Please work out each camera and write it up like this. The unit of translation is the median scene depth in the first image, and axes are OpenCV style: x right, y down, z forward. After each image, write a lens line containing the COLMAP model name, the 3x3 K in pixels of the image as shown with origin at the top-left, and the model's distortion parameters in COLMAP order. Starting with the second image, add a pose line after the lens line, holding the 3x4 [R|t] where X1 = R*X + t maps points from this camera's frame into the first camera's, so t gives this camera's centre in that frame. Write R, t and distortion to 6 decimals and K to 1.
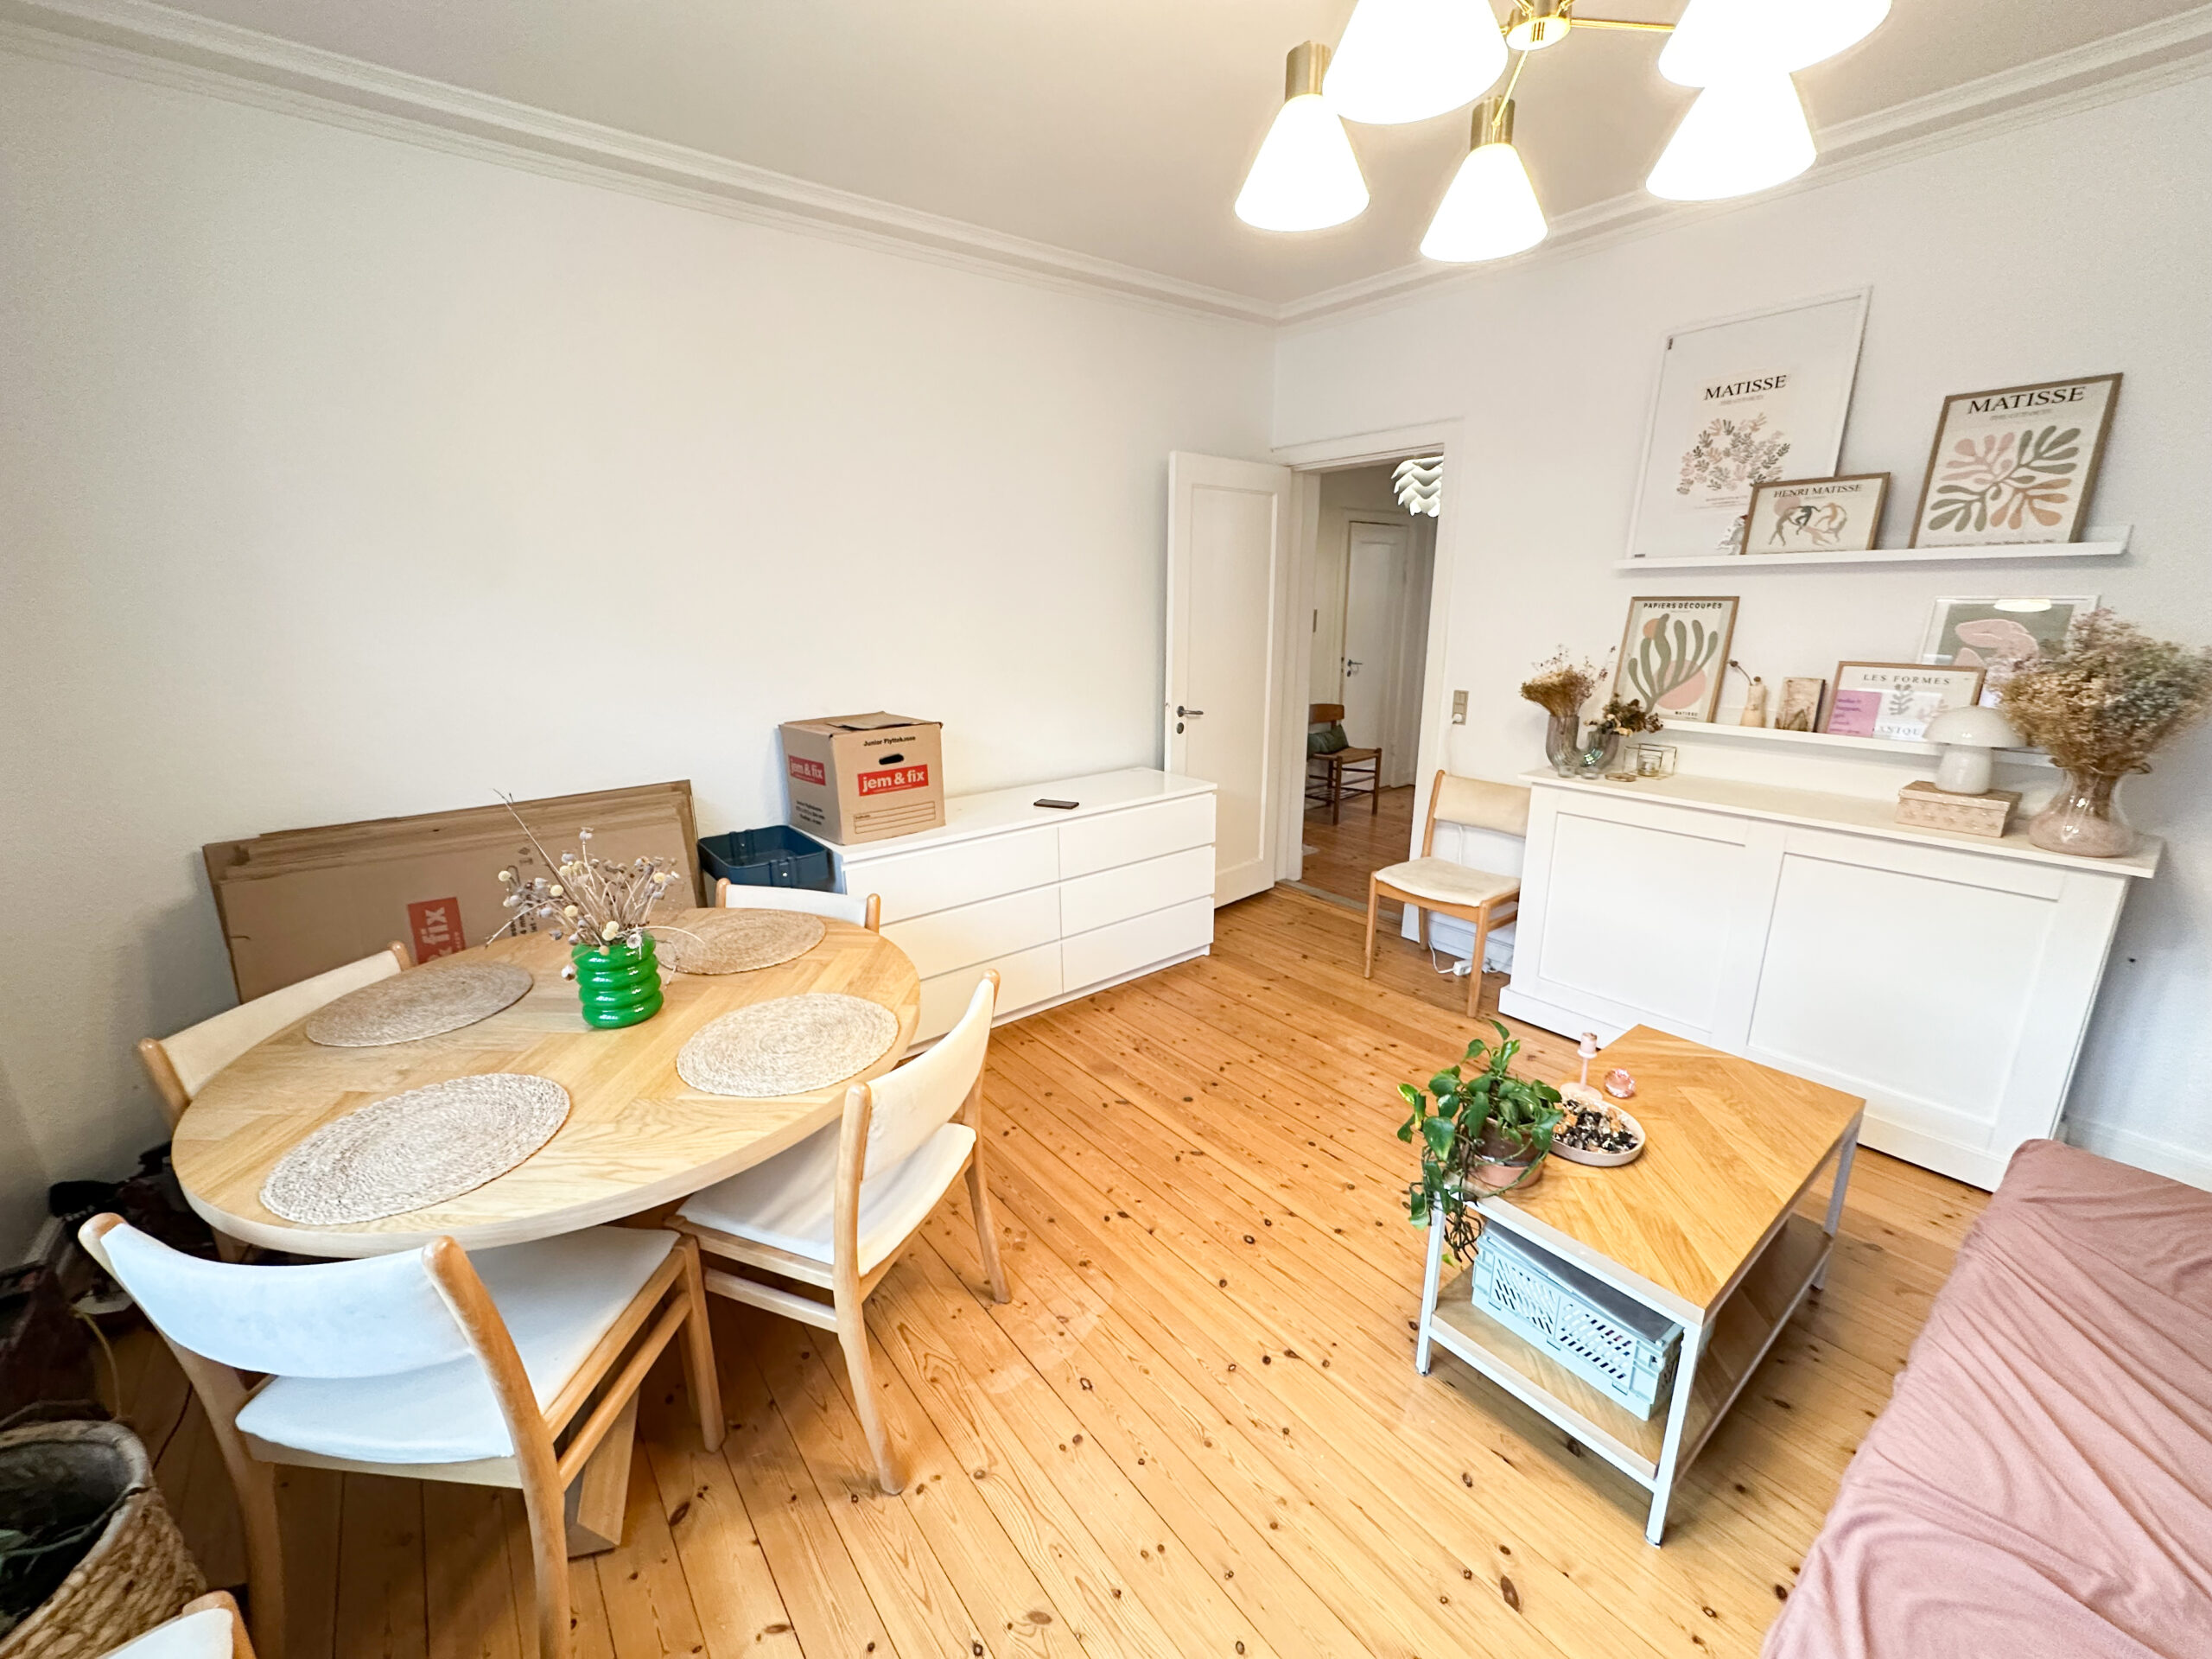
lens RADIAL K [[881.3, 0, 1108.7], [0, 881.3, 828.4], [0, 0, 1]] dist [-0.002523, 0.000434]
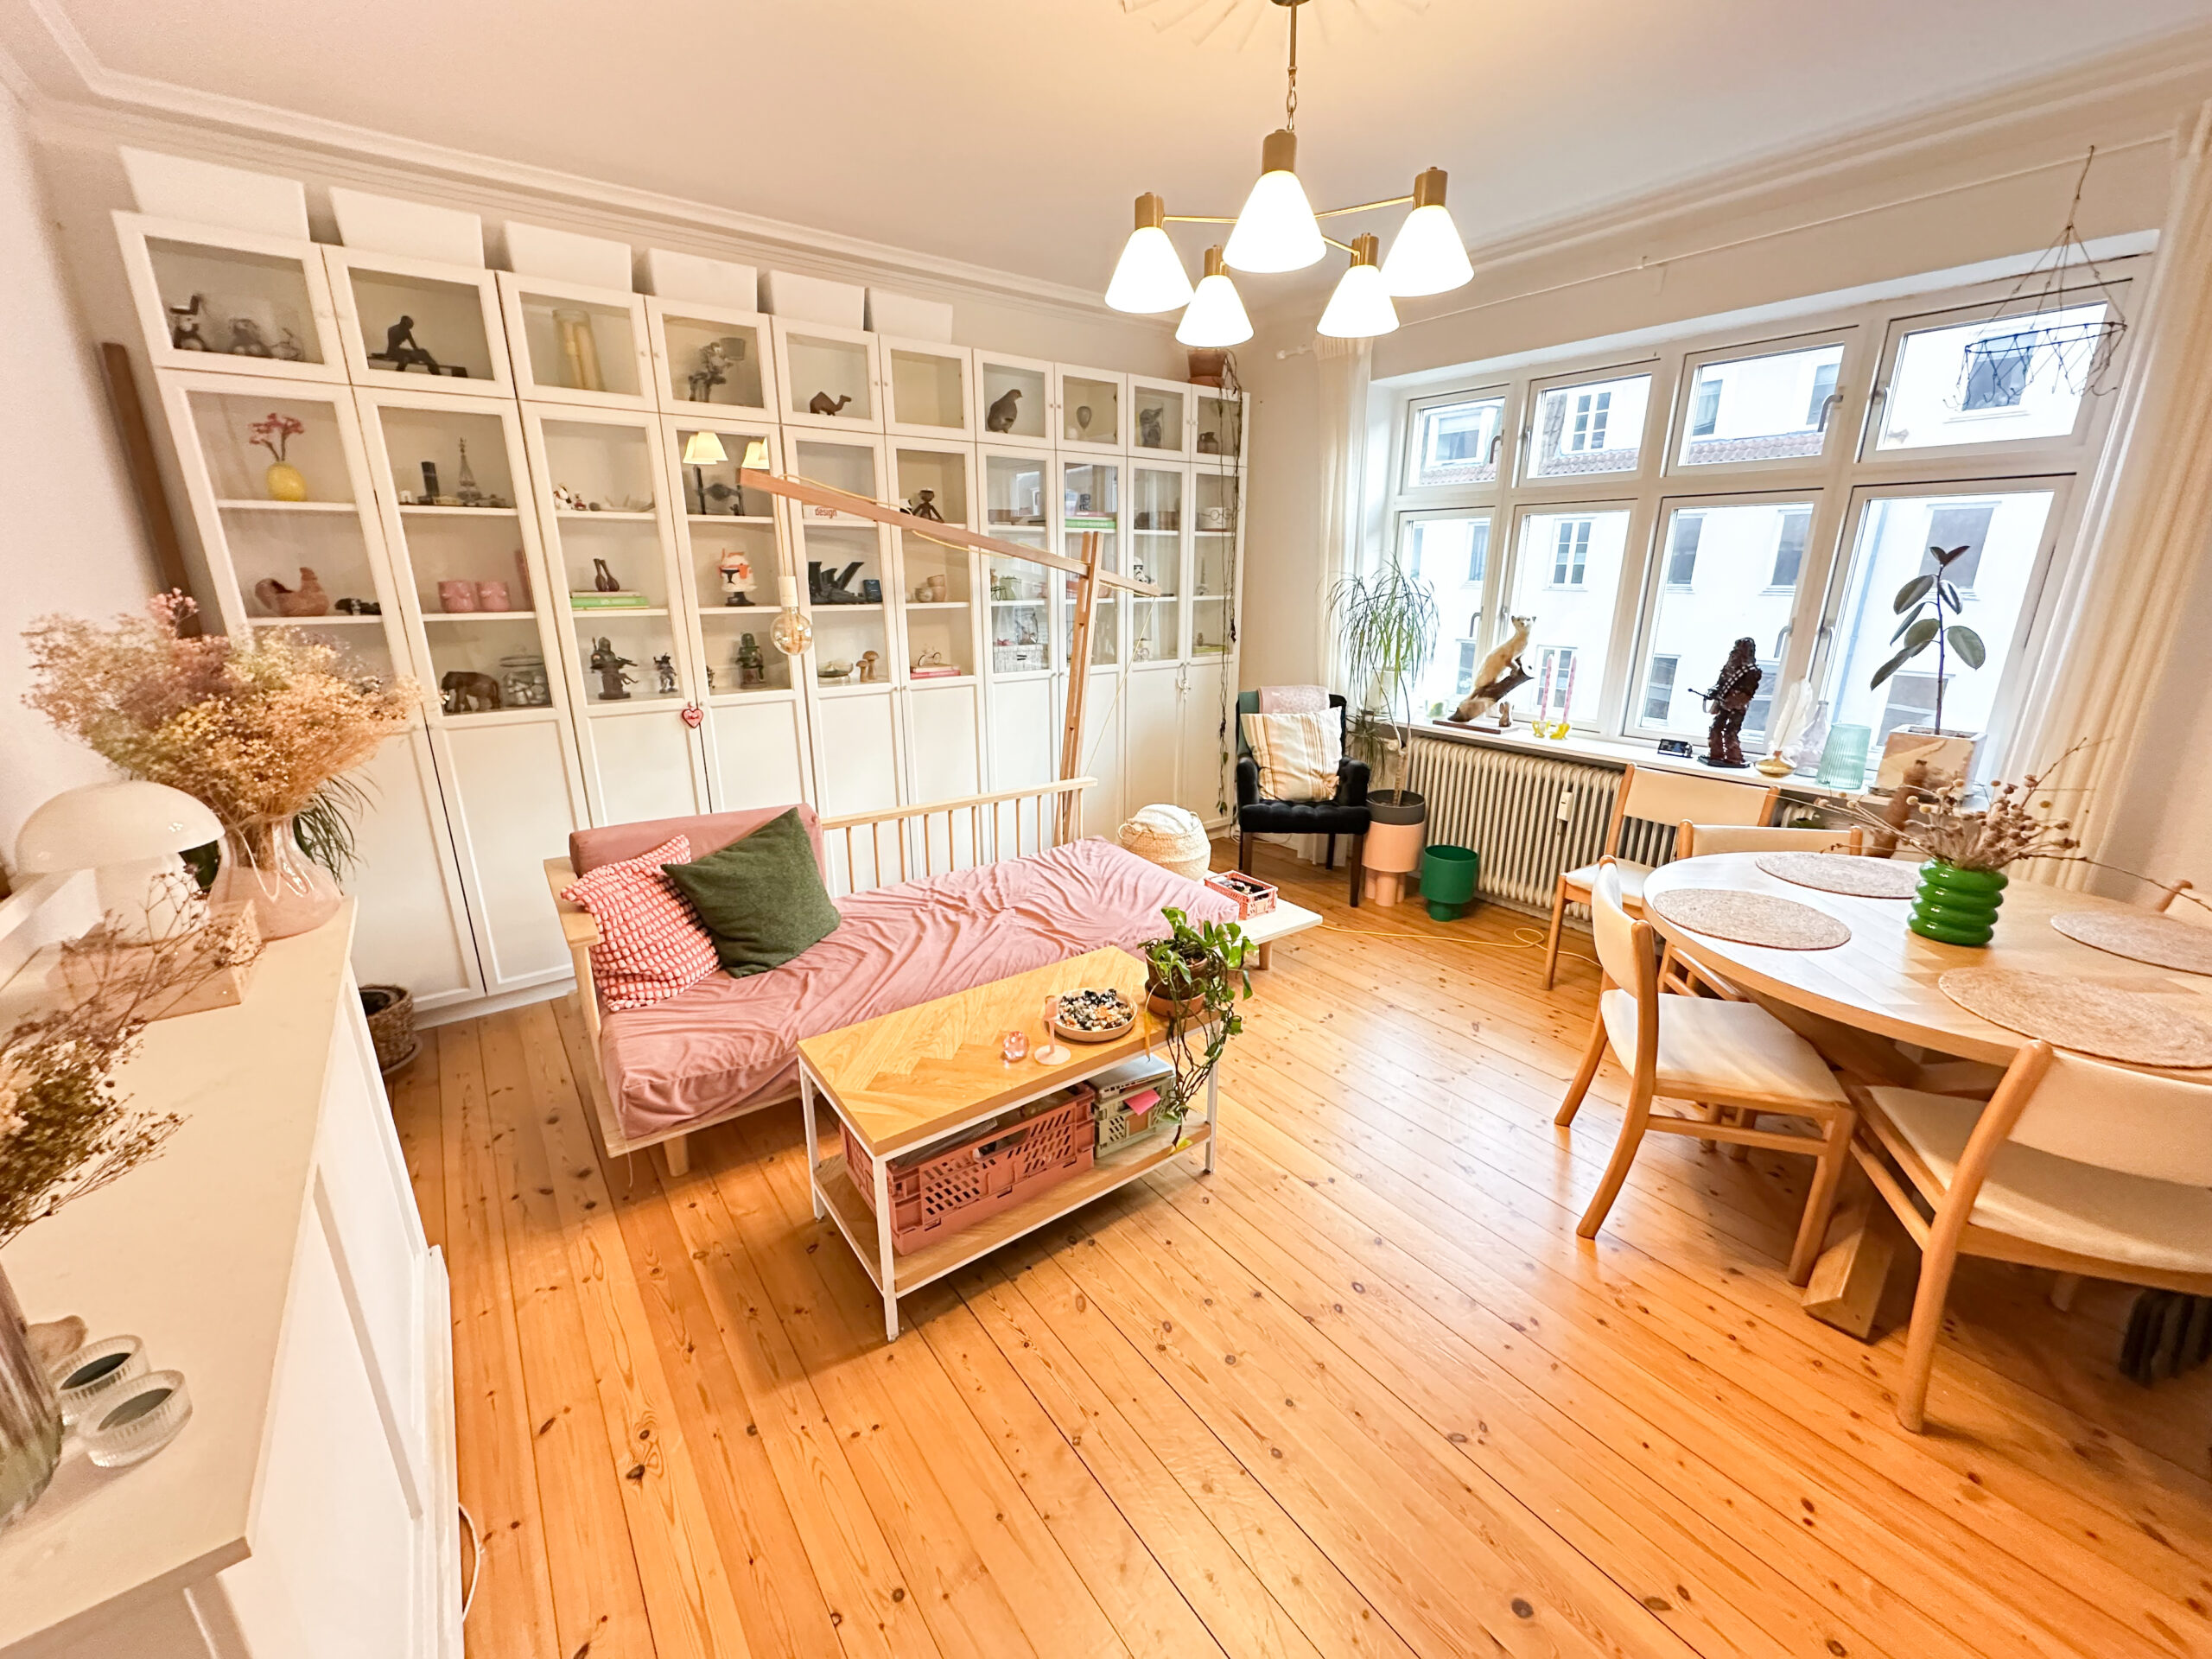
lens RADIAL K [[881.3, 0, 1107.4], [0, 881.3, 828.7], [0, 0, 1]] dist [-0.002523, 0.000434]
pose [[-0.999414, -0.002315, 0.034145, 0.298340], [0.015912, 0.851888, 0.523482, -0.311249], [-0.030299, 0.523719, -0.851352, 1.175680]]
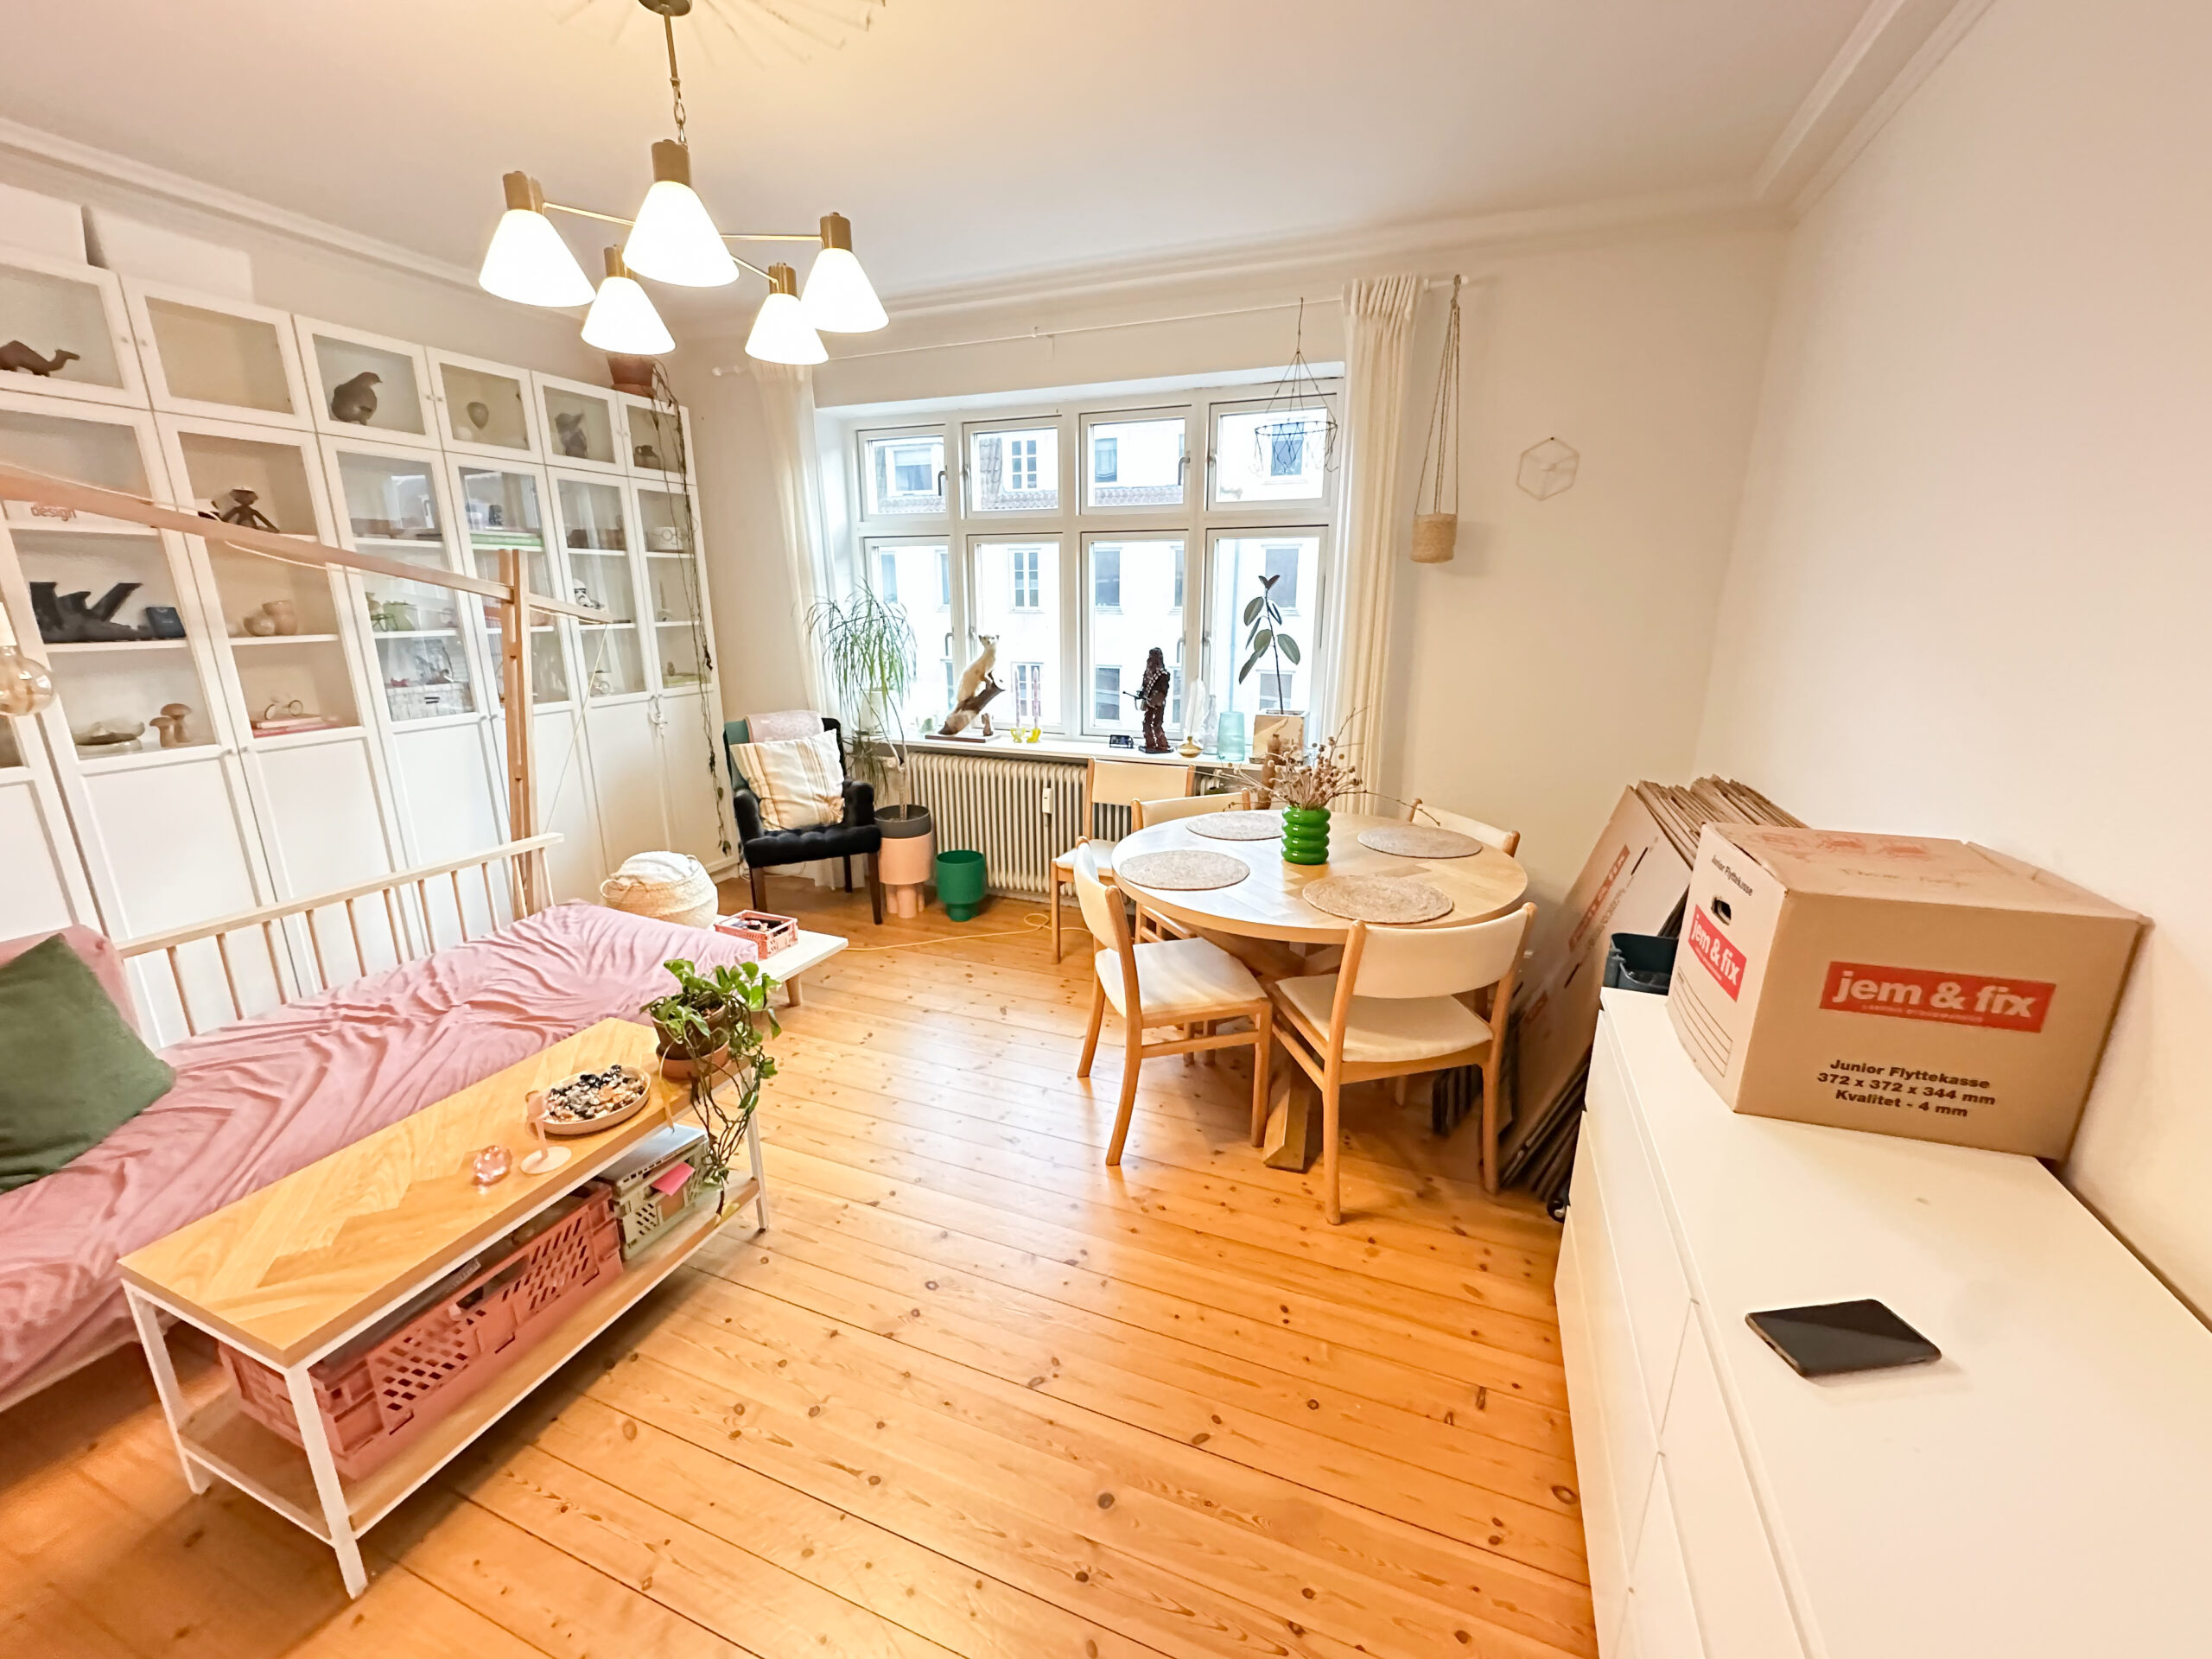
lens RADIAL K [[881.3, 0, 1108.0], [0, 881.3, 828.5], [0, 0, 1]] dist [-0.002523, 0.000434]
pose [[-0.867599, 0.135164, -0.478542, 0.290643], [-0.123760, 0.873375, 0.471062, -0.313579], [0.481617, 0.467917, -0.741012, 1.192486]]
